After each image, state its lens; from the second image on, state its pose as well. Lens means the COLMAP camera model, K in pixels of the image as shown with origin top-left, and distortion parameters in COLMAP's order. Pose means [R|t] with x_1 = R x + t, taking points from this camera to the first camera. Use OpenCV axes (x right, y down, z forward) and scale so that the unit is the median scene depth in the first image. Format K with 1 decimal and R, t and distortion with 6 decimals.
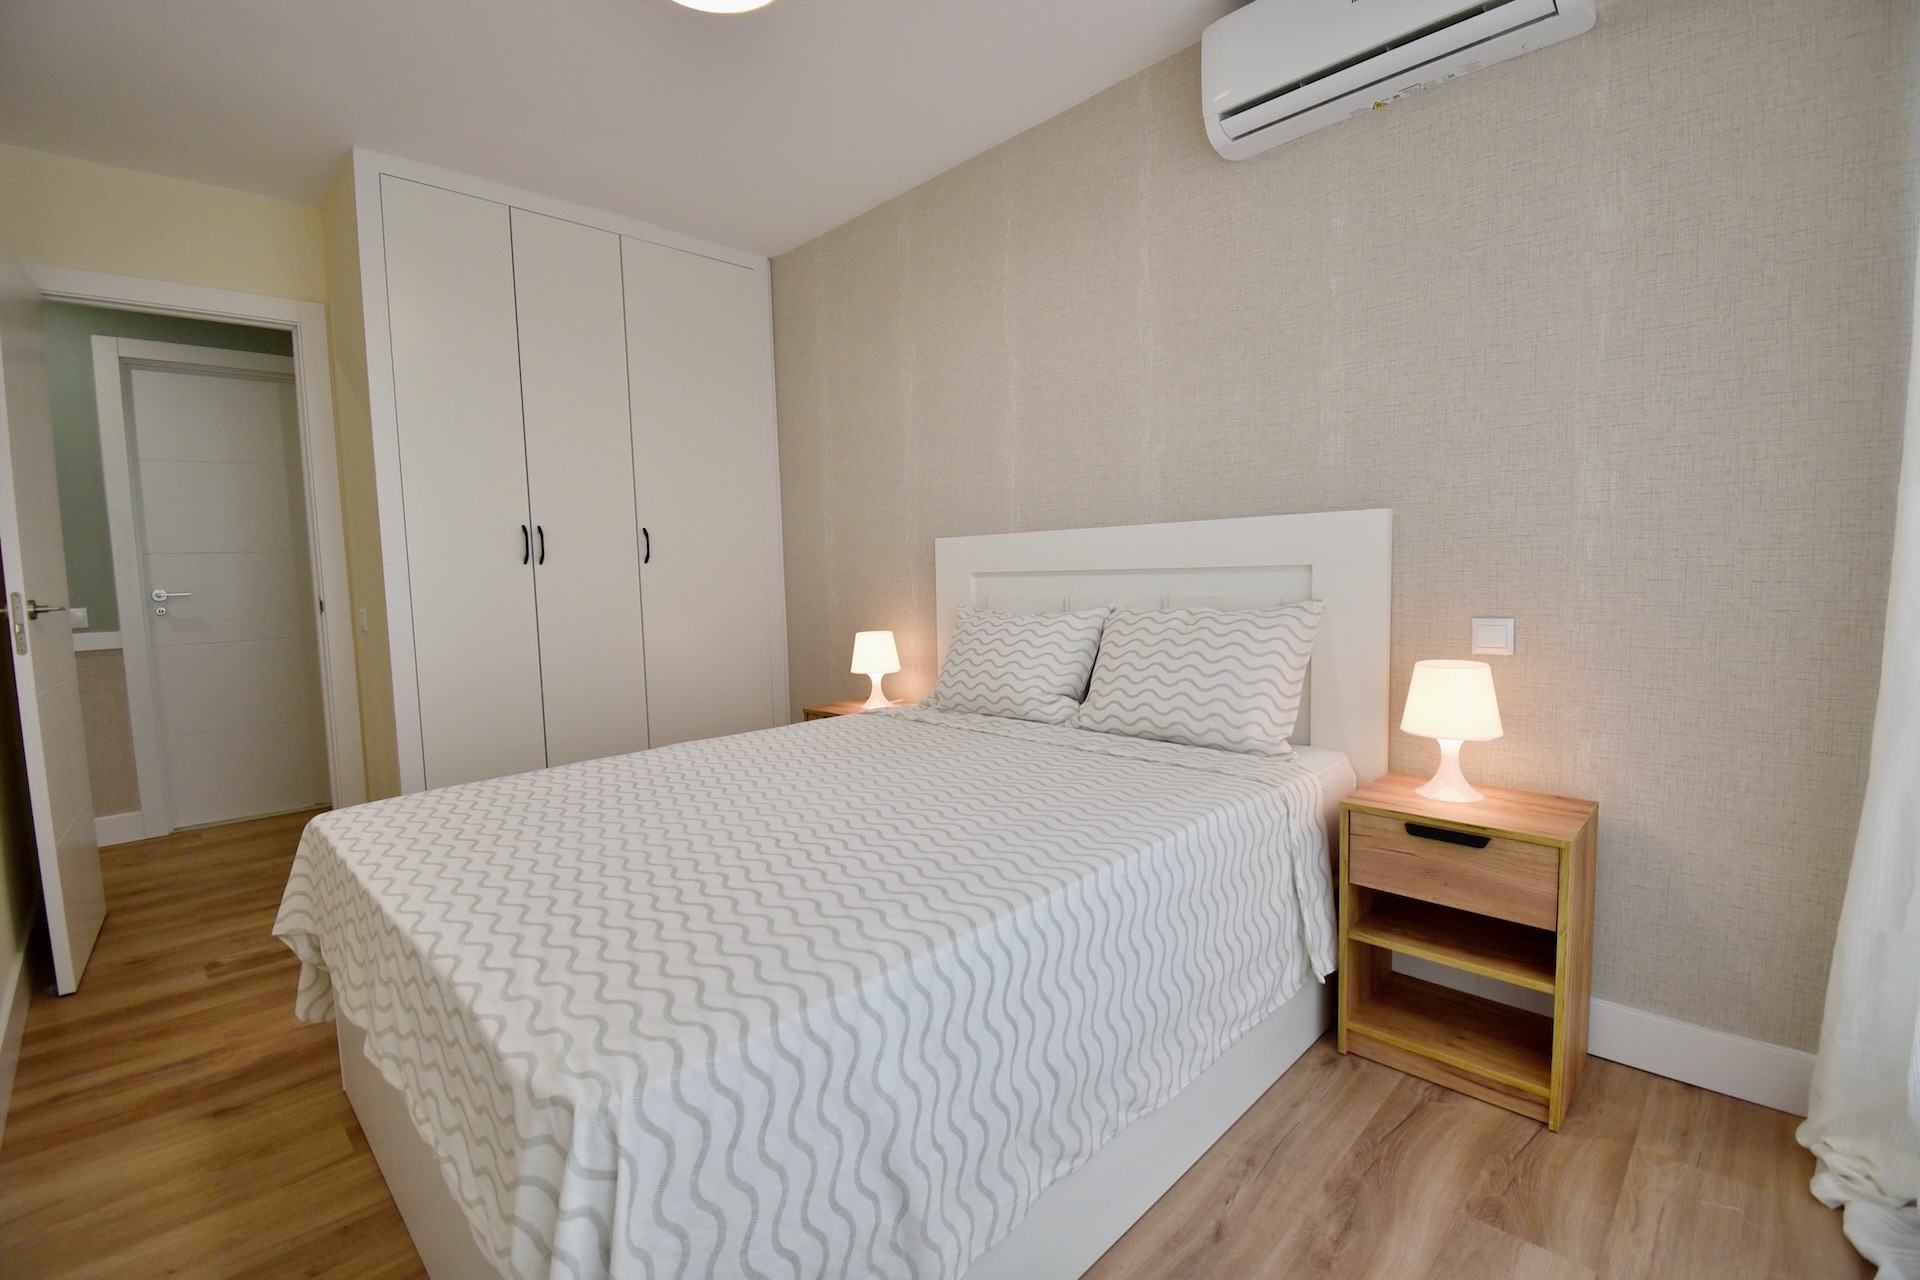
lens RADIAL K [[841.1, 0, 956.2], [0, 841.1, 637.9], [0, 0, 1]] dist [0.020426, -0.026936]
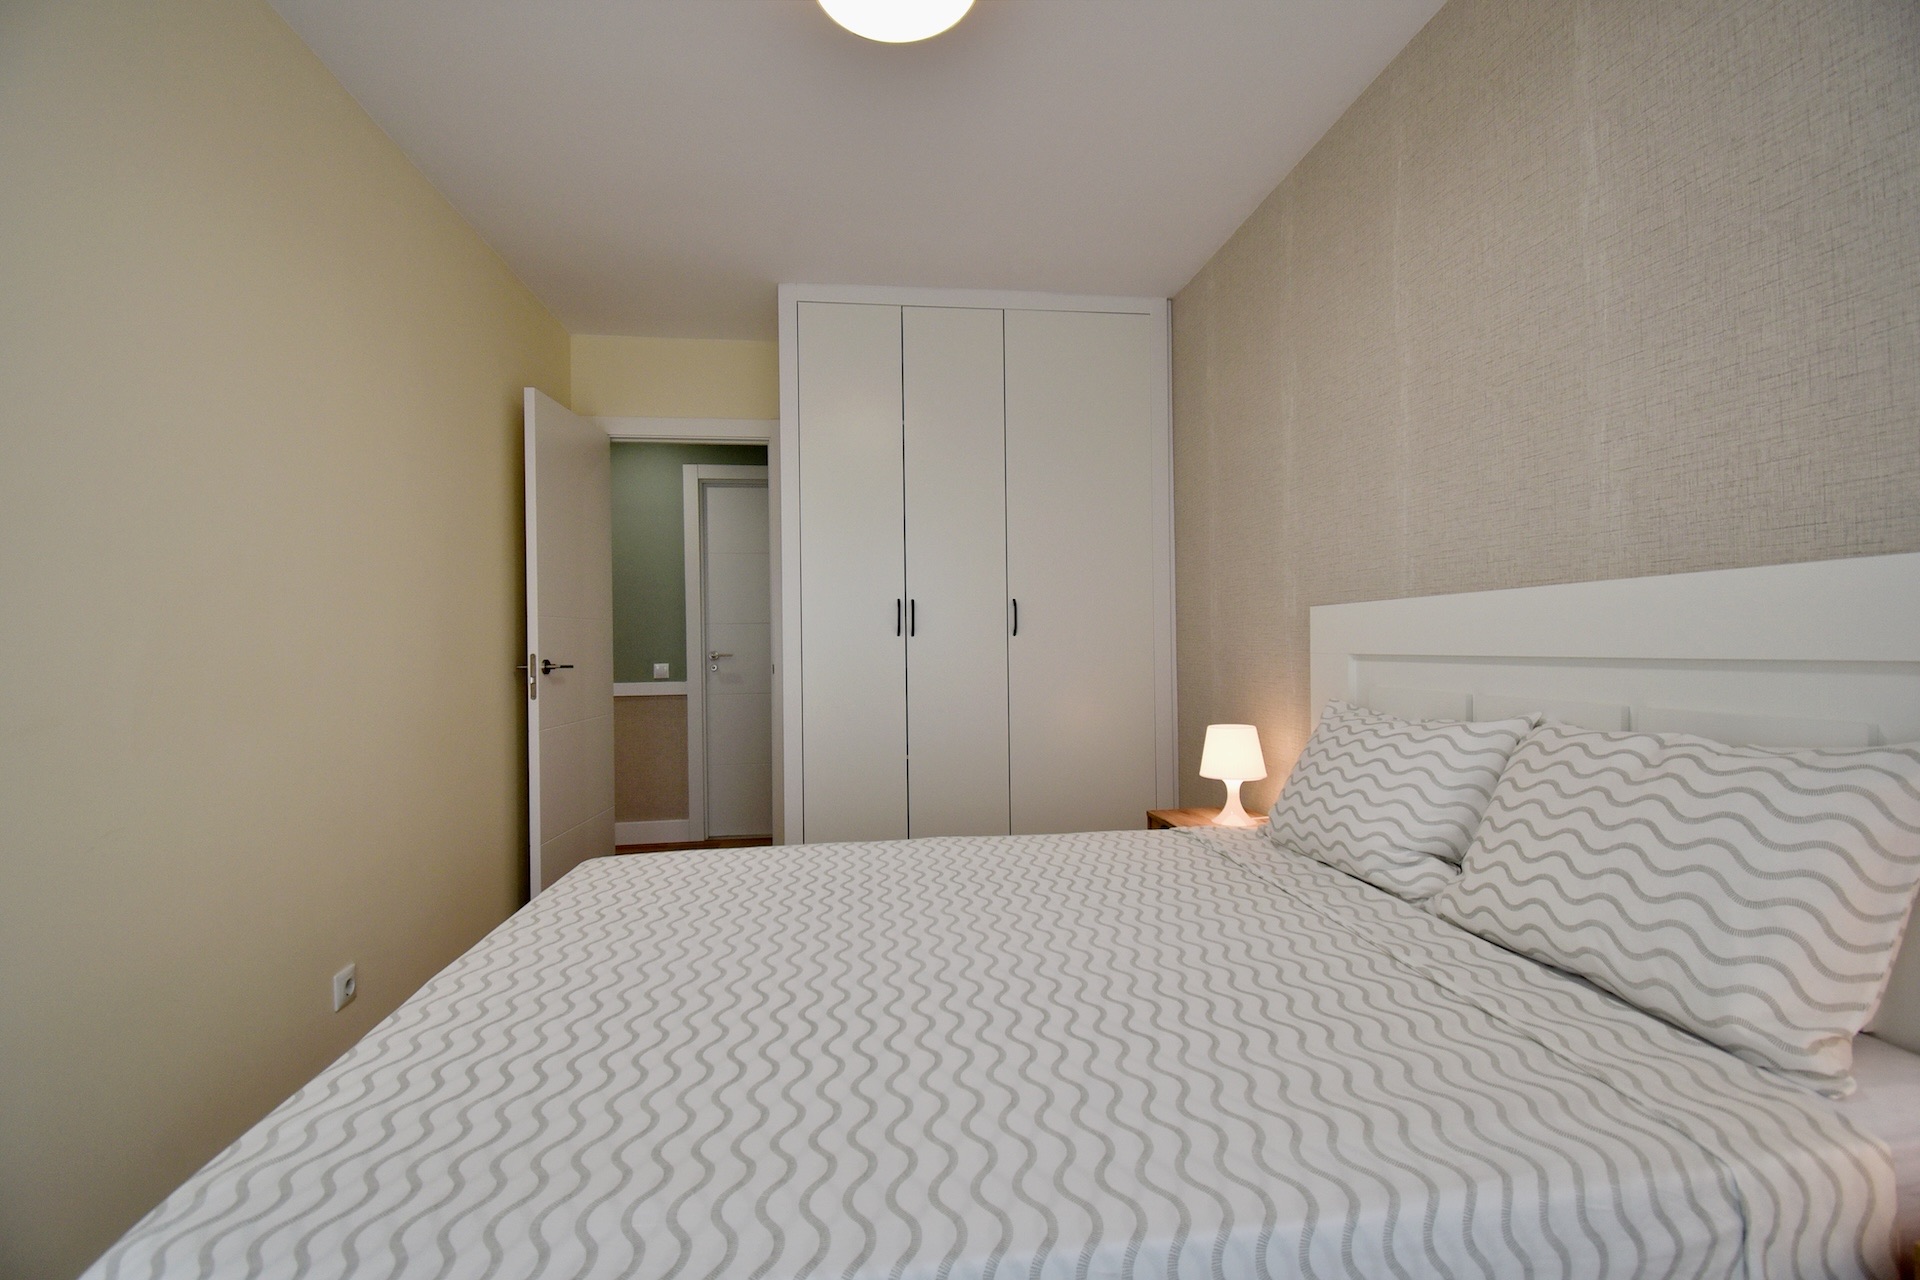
lens RADIAL K [[841.1, 0, 956.2], [0, 841.1, 637.9], [0, 0, 1]] dist [0.020426, -0.026936]
pose [[0.789291, 0.011574, -0.613910, 0.227420], [-0.059320, 0.996583, -0.057478, -0.035375], [0.611147, 0.081784, 0.787281, 0.268453]]
